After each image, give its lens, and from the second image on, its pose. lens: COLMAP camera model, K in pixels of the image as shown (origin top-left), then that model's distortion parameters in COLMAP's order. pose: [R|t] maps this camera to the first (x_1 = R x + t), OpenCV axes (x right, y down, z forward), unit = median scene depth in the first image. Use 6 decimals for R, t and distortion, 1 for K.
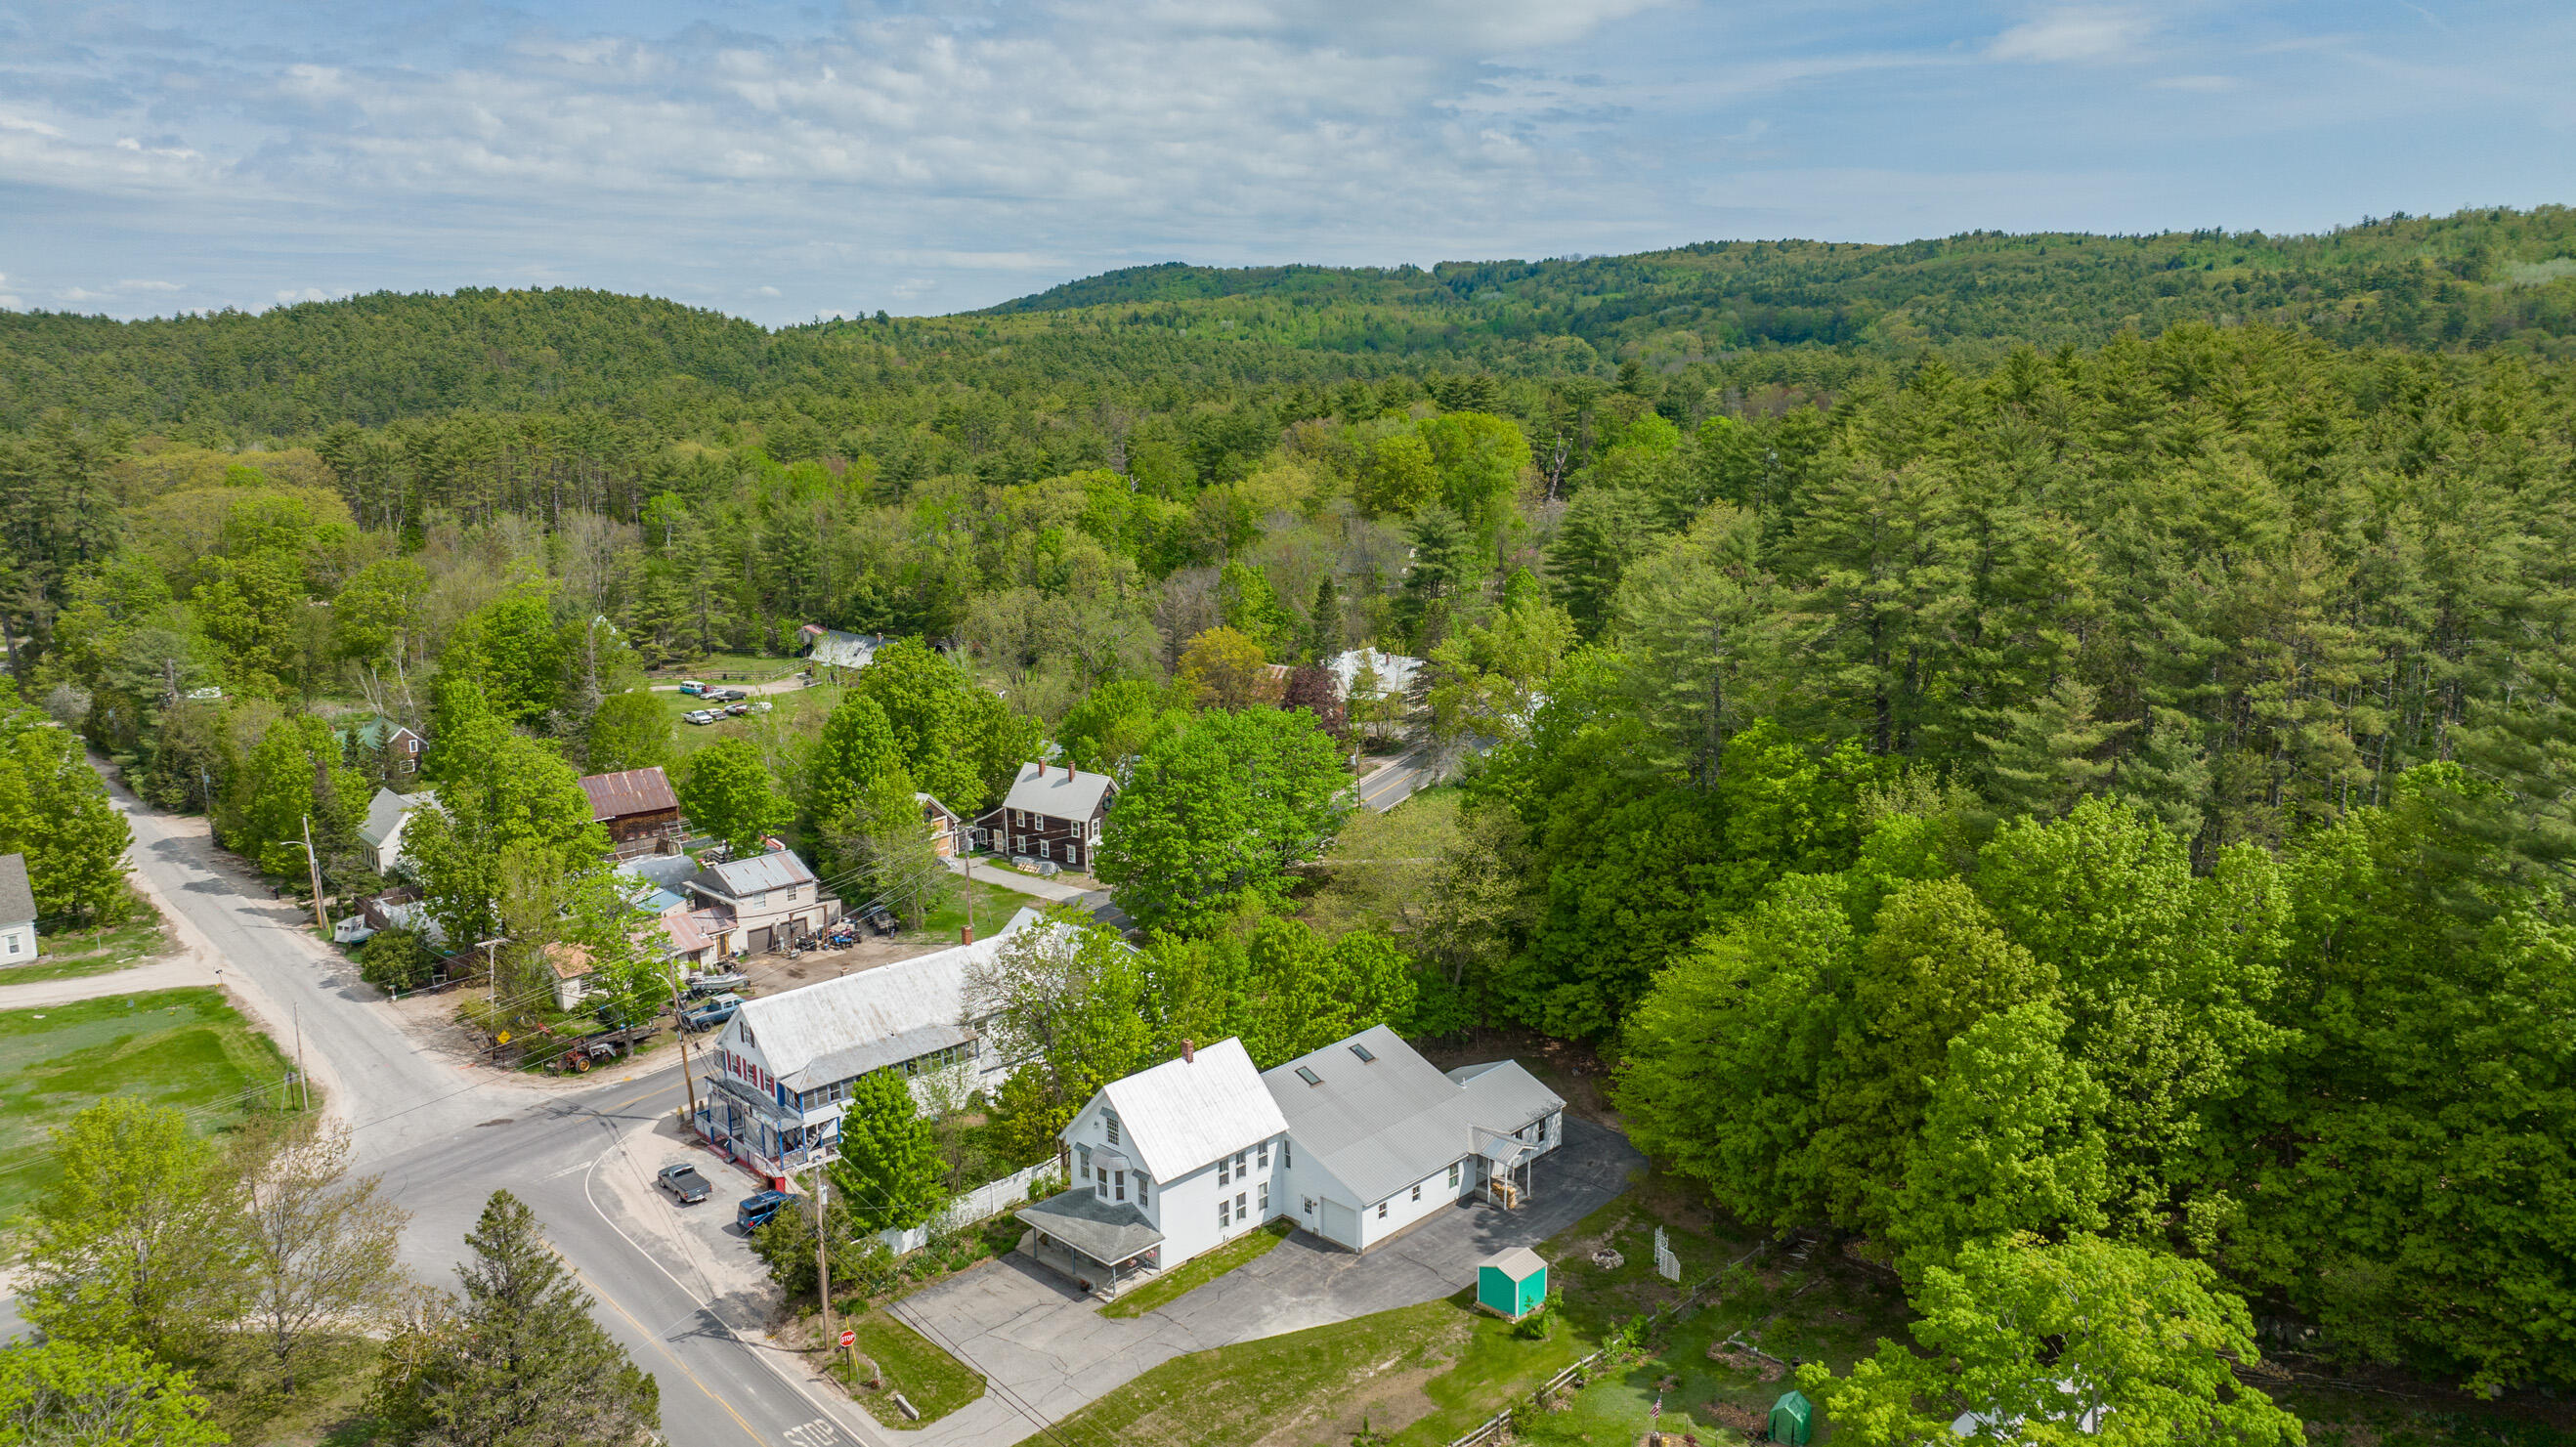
lens RADIAL K [[1808.8, 0, 1282.0], [0, 1808.8, 716.3], [0, 0, 1]] dist [-0.014339, -0.000411]
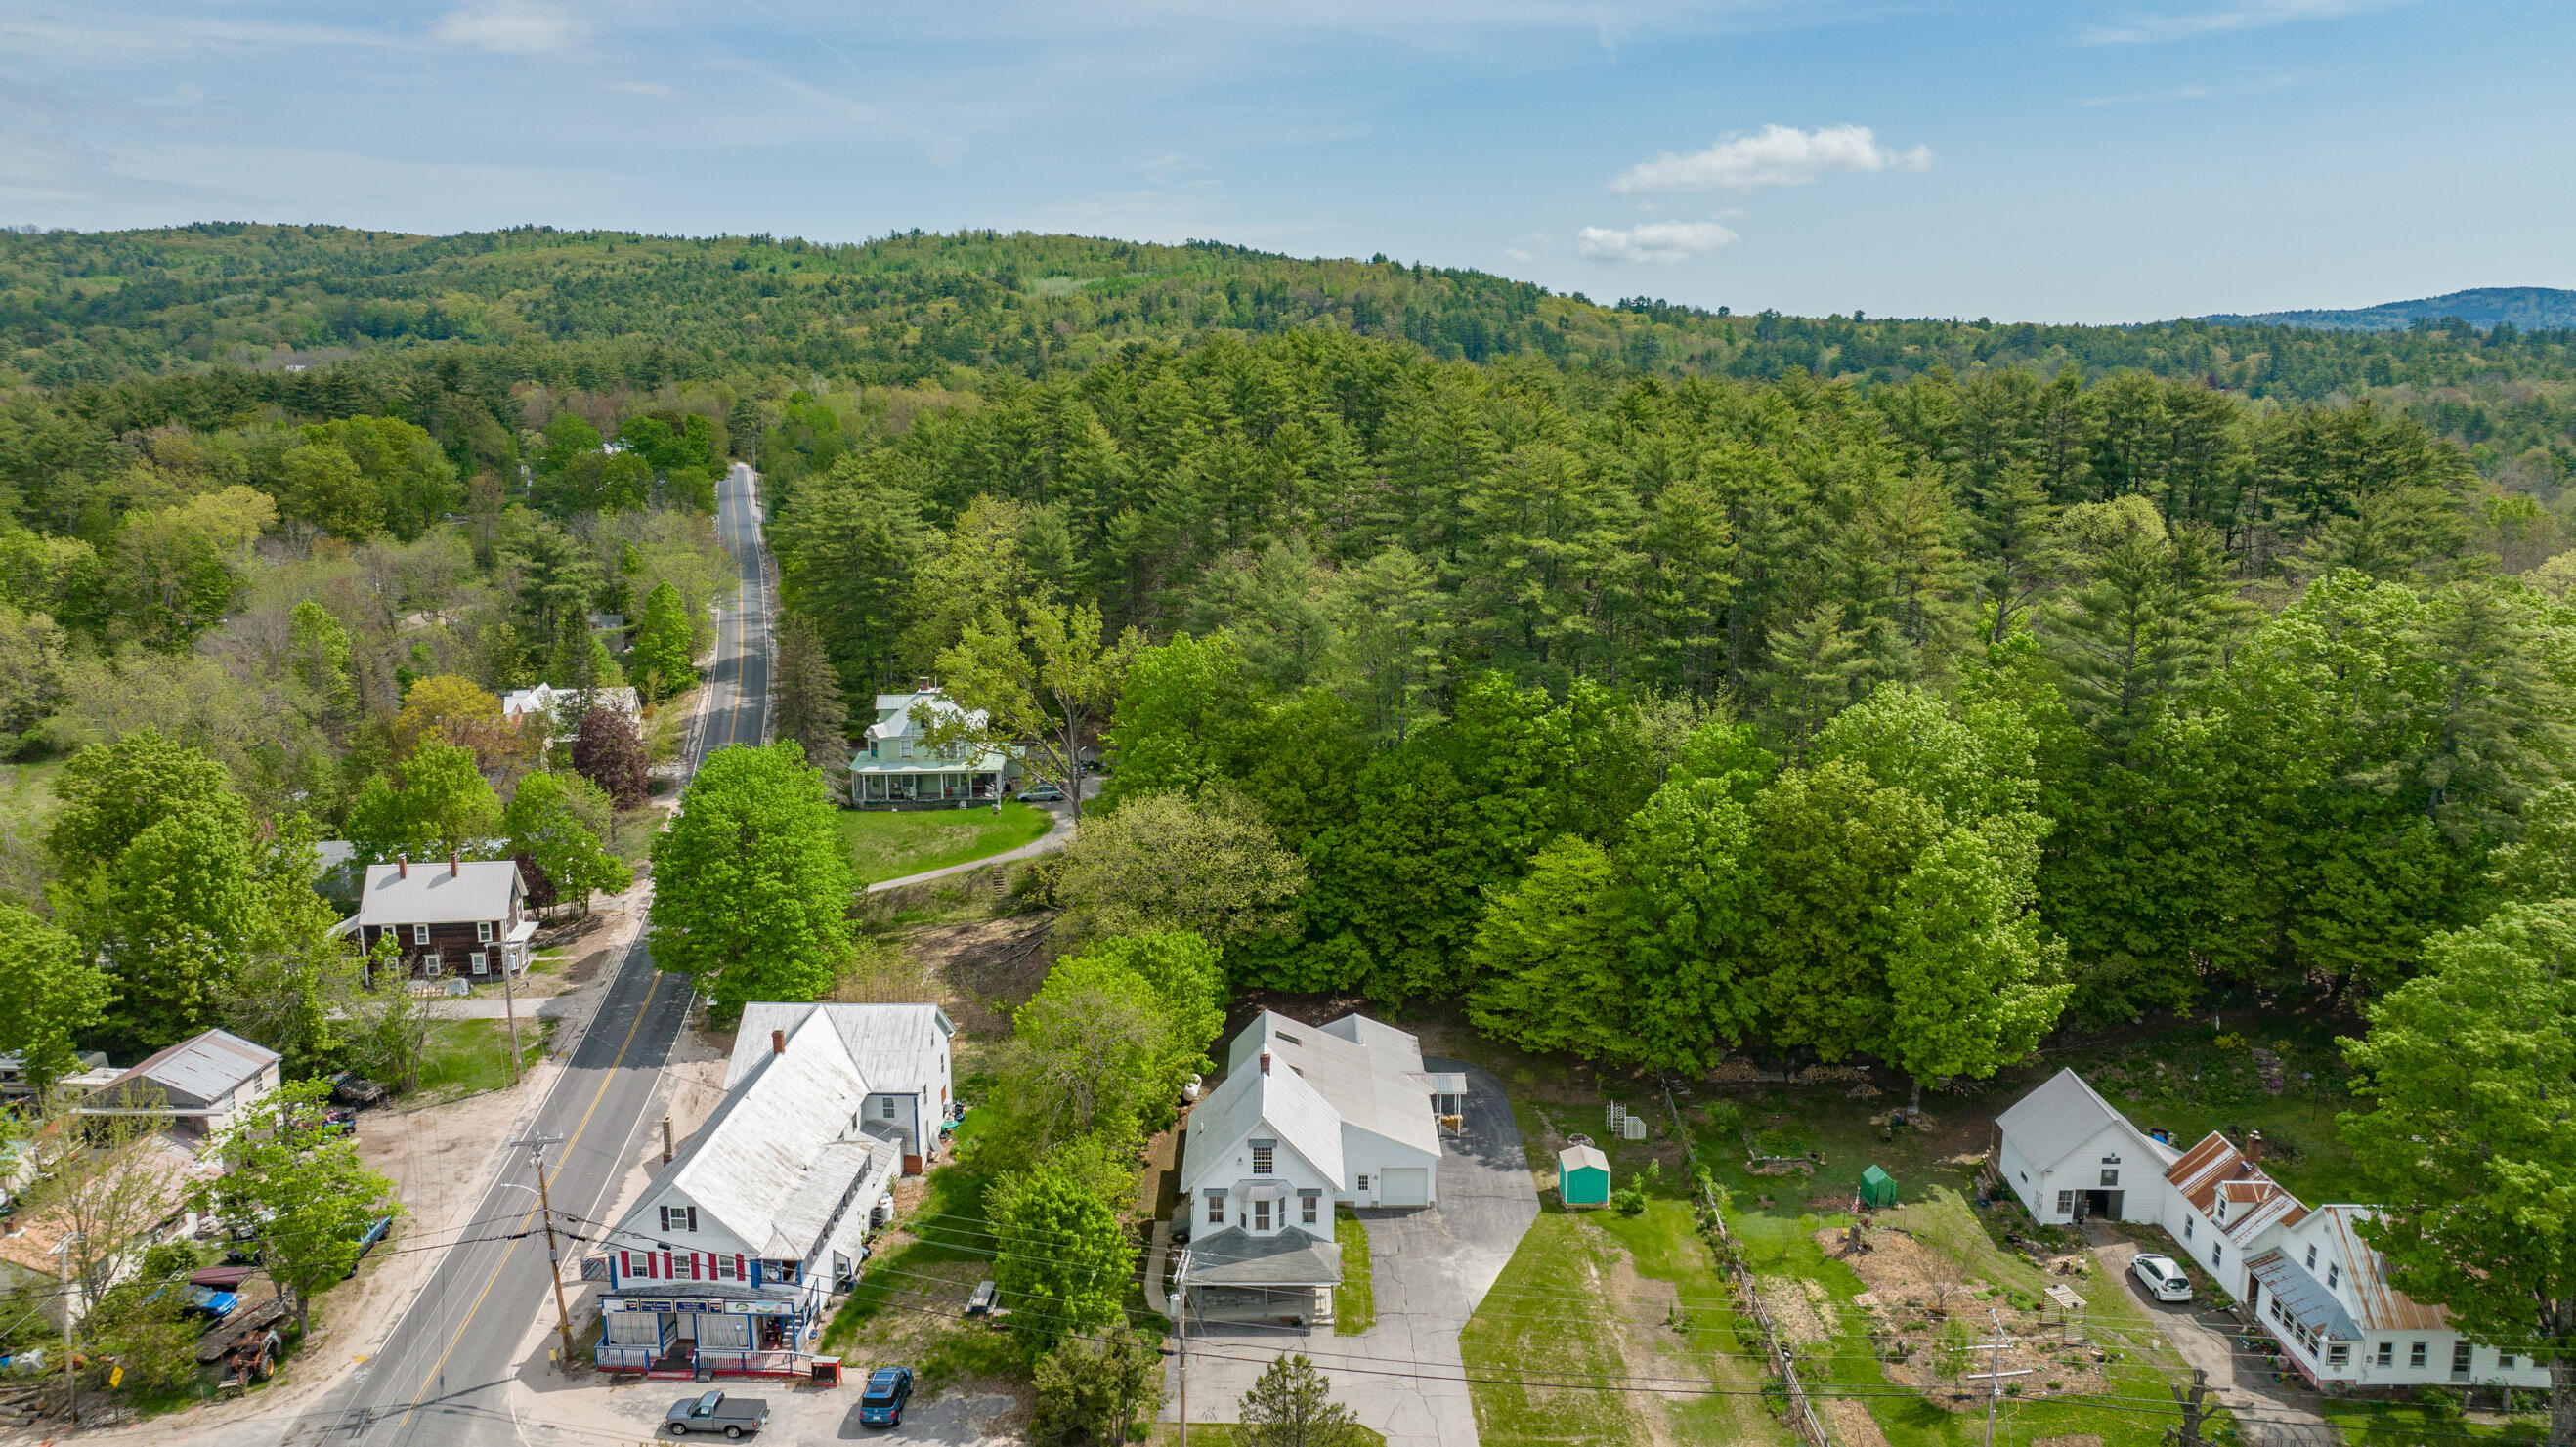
lens RADIAL K [[1819.4, 0, 1279.4], [0, 1819.4, 714.6], [0, 0, 1]] dist [-0.020492, 0.009868]
pose [[0.715626, -0.128867, 0.686493, -0.640751], [0.128744, 0.990330, 0.051695, -0.048234], [-0.686517, 0.051387, 0.725296, 0.248774]]
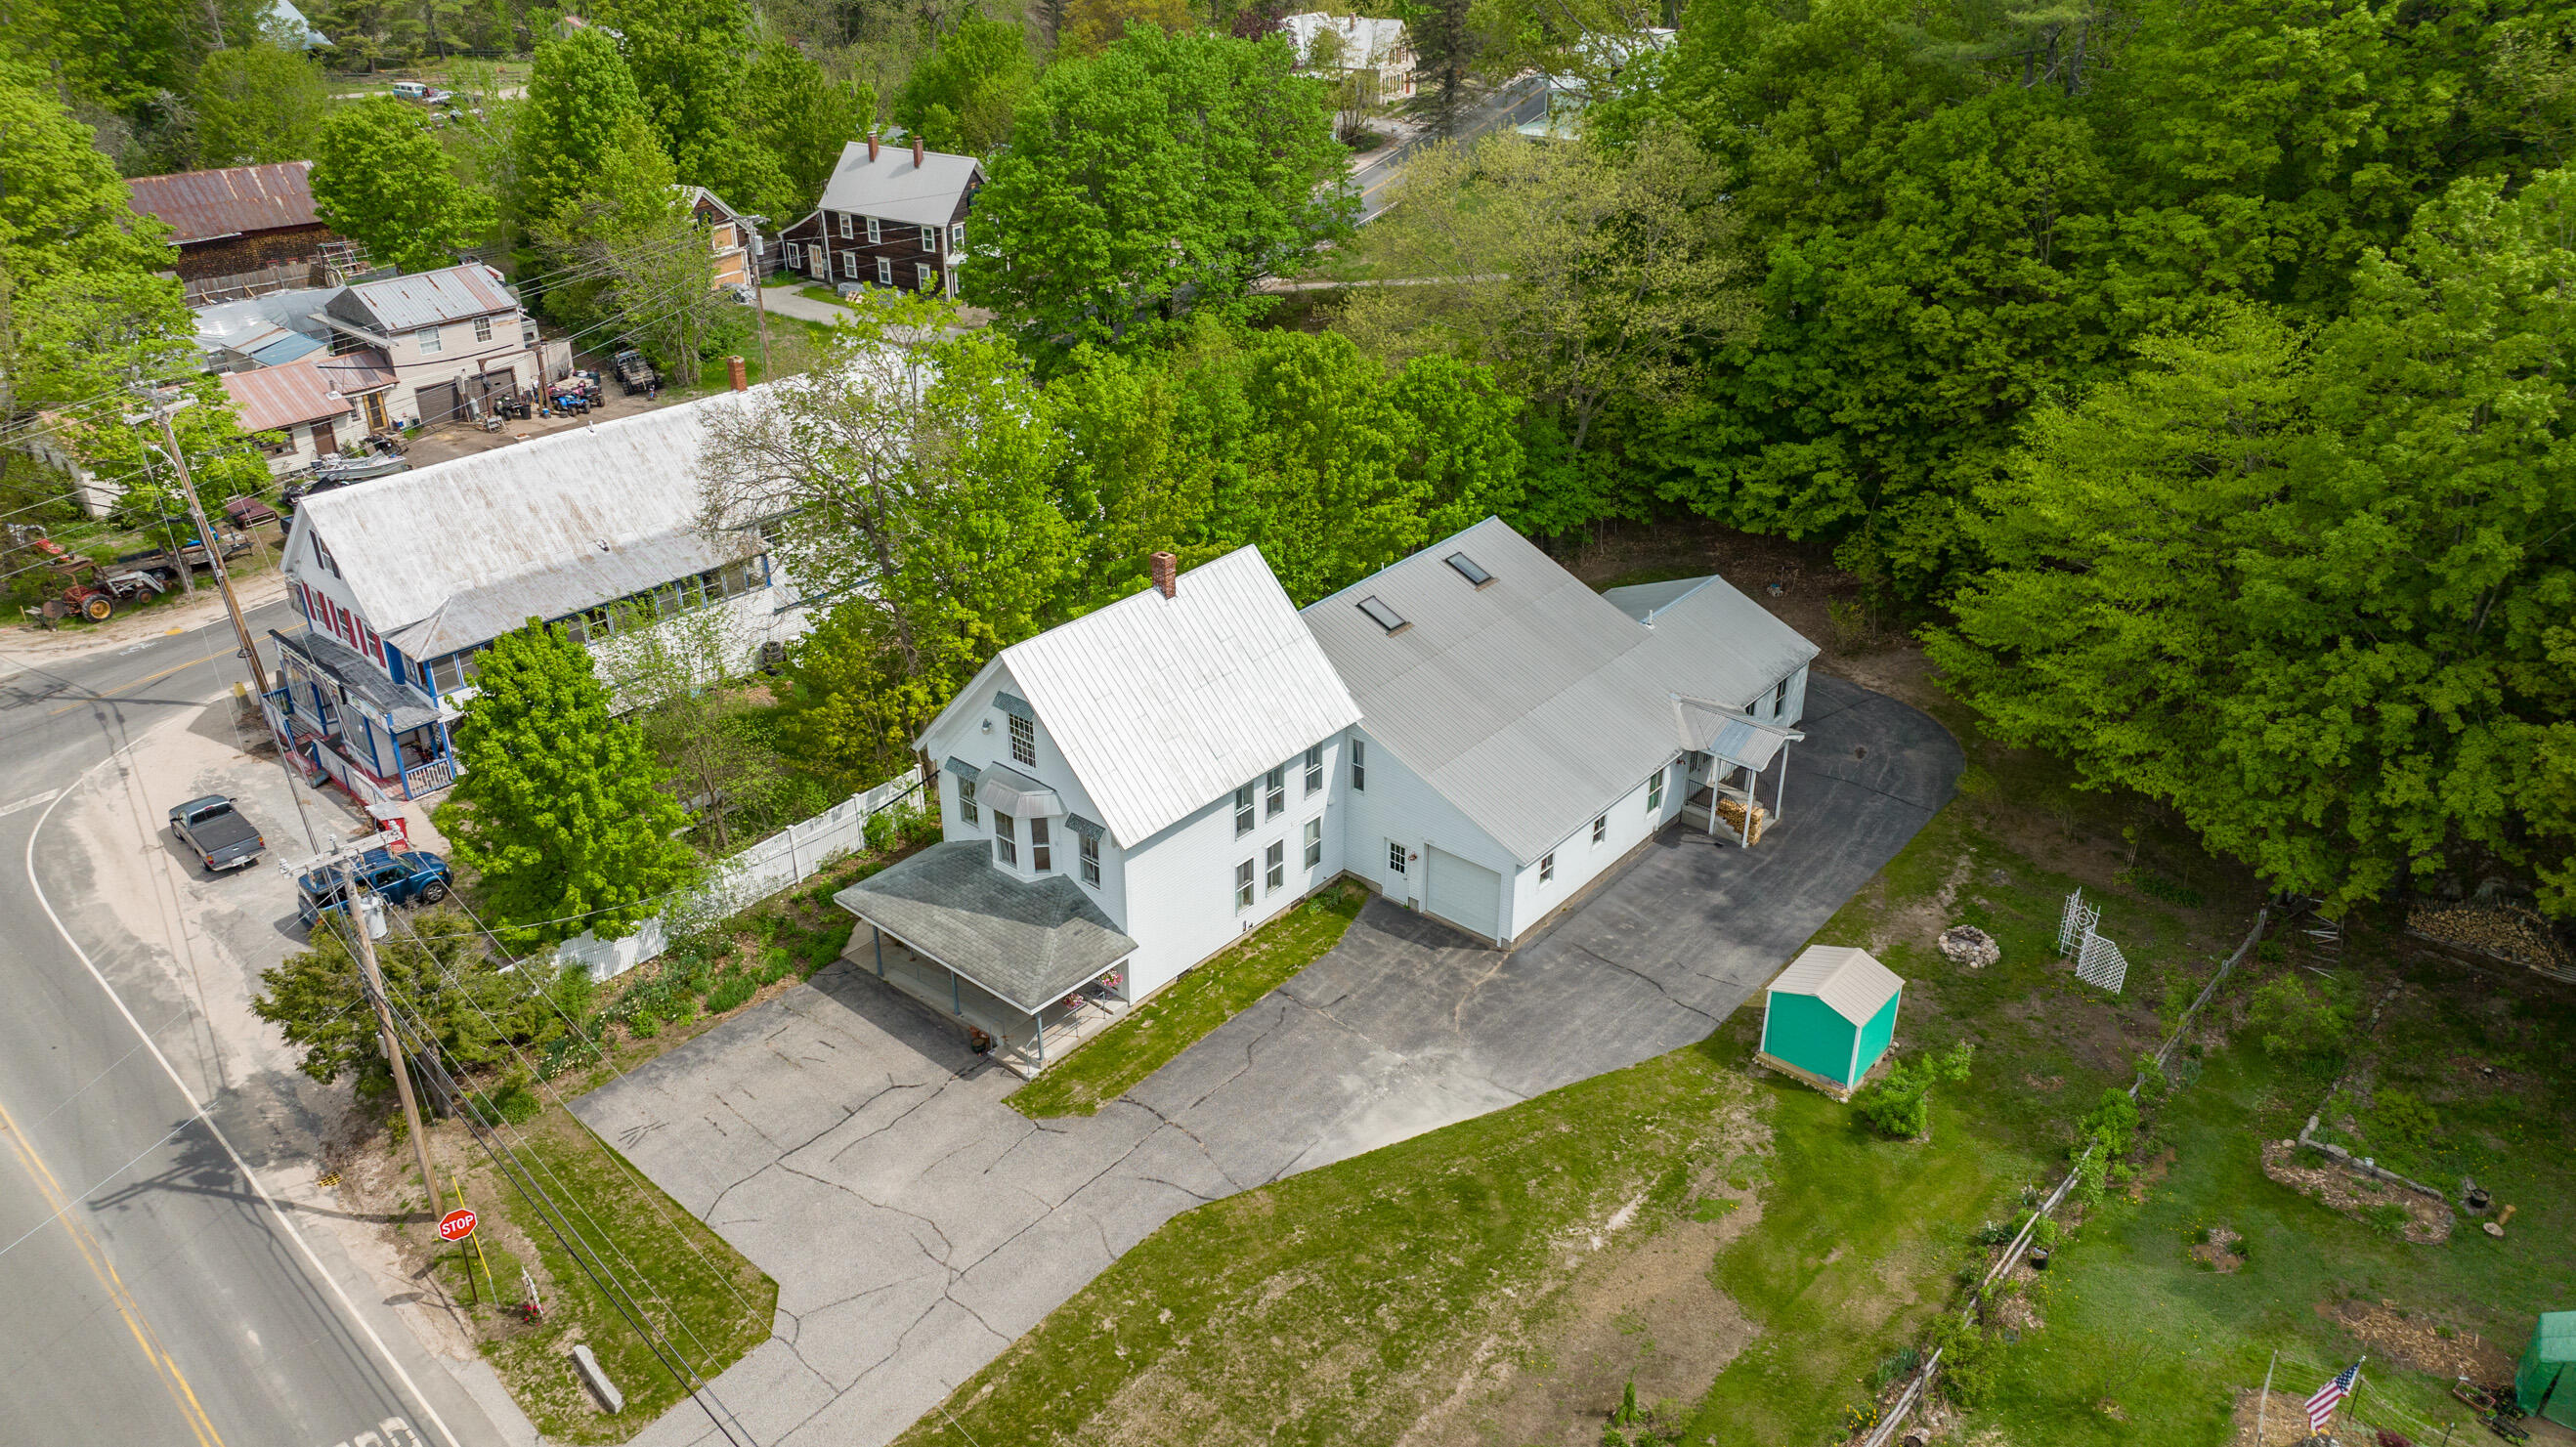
lens RADIAL K [[1808.8, 0, 1282.0], [0, 1808.8, 716.3], [0, 0, 1]] dist [-0.014339, -0.000411]
pose [[0.997565, -0.022522, 0.066004, -0.049218], [0.003672, 0.962069, 0.272783, 0.079741], [-0.069644, -0.271876, 0.959809, 0.466390]]
